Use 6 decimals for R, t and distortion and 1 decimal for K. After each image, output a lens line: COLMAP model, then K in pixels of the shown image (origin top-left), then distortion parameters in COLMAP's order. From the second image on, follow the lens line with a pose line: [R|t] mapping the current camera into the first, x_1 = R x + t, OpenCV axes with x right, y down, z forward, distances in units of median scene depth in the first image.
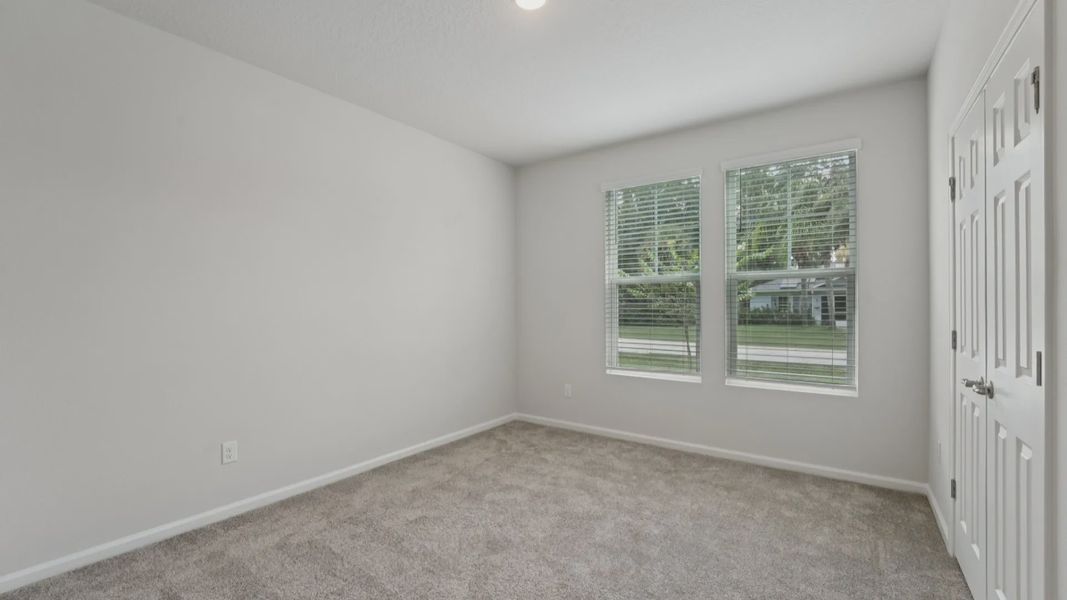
lens RADIAL K [[445.8, 0, 532.0], [0, 445.8, 302.8], [0, 0, 1]] dist [-0.018004, 0.001856]
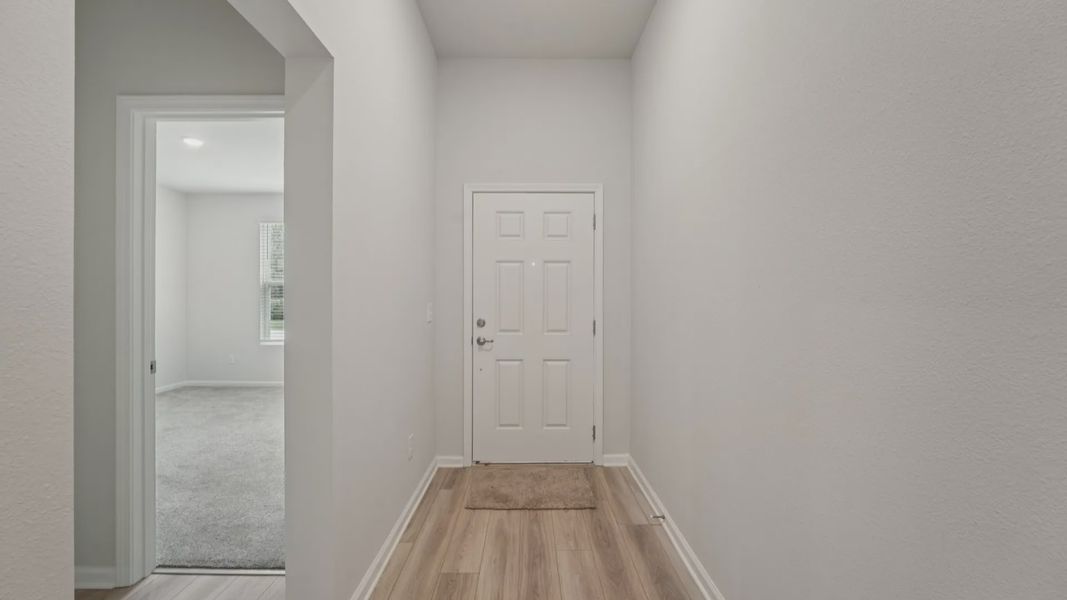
lens RADIAL K [[445.8, 0, 531.6], [0, 445.8, 300.0], [0, 0, 1]] dist [-0.018004, 0.001856]
pose [[0.818877, 0.006503, 0.573932, 0.057745], [-0.009656, 0.999950, 0.002447, -0.005451], [-0.573887, -0.007546, 0.818900, -0.766295]]
